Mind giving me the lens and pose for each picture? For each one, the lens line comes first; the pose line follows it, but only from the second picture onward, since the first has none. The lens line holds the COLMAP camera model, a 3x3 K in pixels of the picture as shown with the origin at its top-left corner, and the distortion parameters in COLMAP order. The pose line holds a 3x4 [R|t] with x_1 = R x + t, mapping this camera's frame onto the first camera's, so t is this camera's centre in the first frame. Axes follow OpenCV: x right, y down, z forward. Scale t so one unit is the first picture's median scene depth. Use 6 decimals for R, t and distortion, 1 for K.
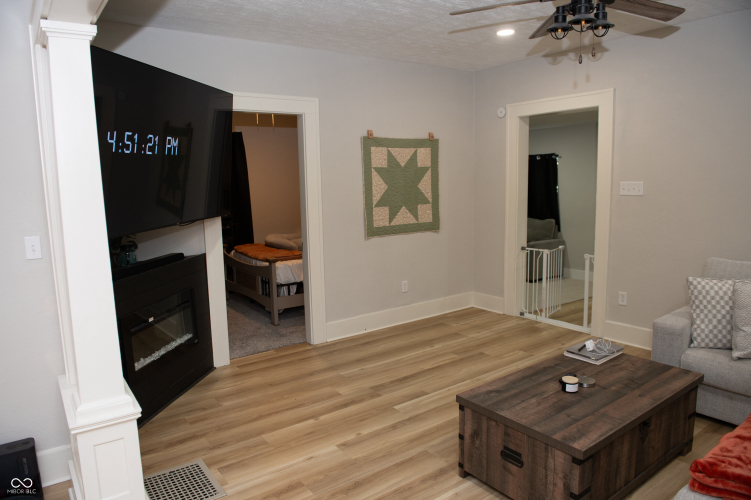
lens RADIAL K [[509.3, 0, 375.5], [0, 509.3, 250.0], [0, 0, 1]] dist [-0.052913, -0.004968]
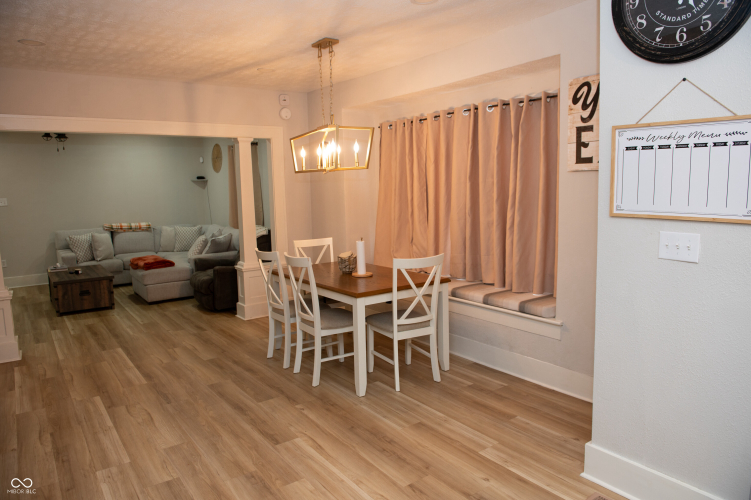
lens RADIAL K [[509.3, 0, 375.5], [0, 509.3, 250.0], [0, 0, 1]] dist [-0.052913, -0.004968]
pose [[0.001456, -0.105289, 0.994441, -2.191227], [0.155310, 0.982399, 0.103787, 0.126101], [-0.987865, 0.154295, 0.017783, -0.600909]]
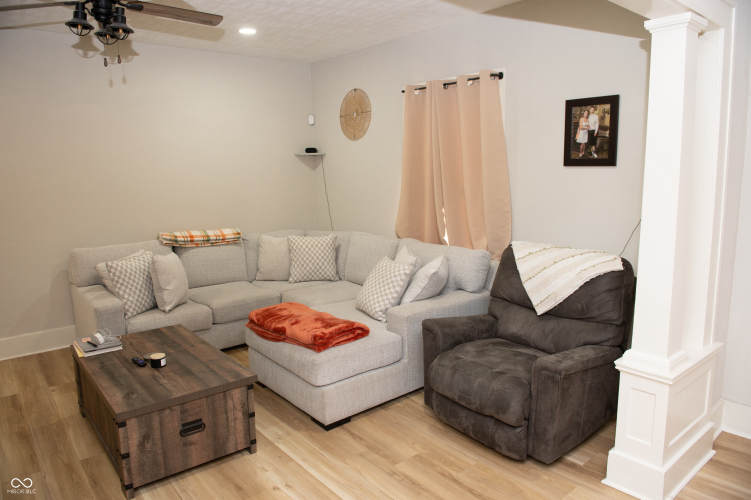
lens RADIAL K [[509.3, 0, 375.5], [0, 509.3, 250.0], [0, 0, 1]] dist [-0.052913, -0.004968]
pose [[-0.056069, -0.130142, 0.989909, -0.693290], [0.155607, 0.978214, 0.137418, -0.045909], [-0.986227, 0.161741, -0.034597, 0.525787]]
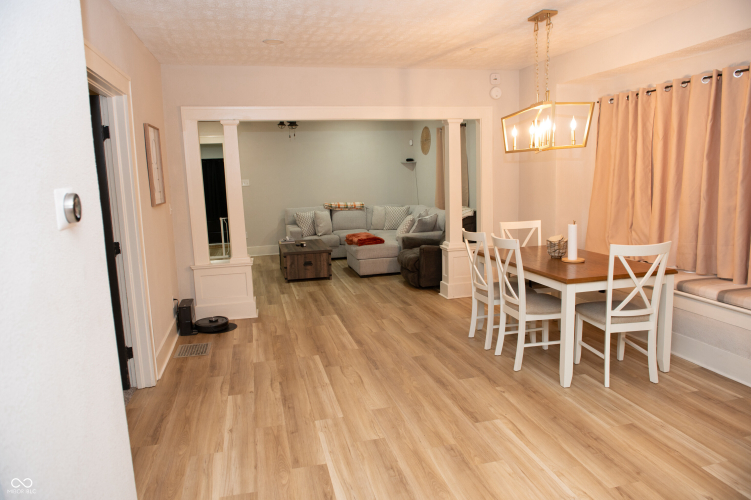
lens RADIAL K [[509.3, 0, 375.5], [0, 509.3, 250.0], [0, 0, 1]] dist [-0.052913, -0.004968]
pose [[0.383345, -0.130293, 0.914369, -2.198458], [0.149187, 0.985734, 0.077916, 0.128063], [-0.911477, 0.106543, 0.397314, -0.582847]]
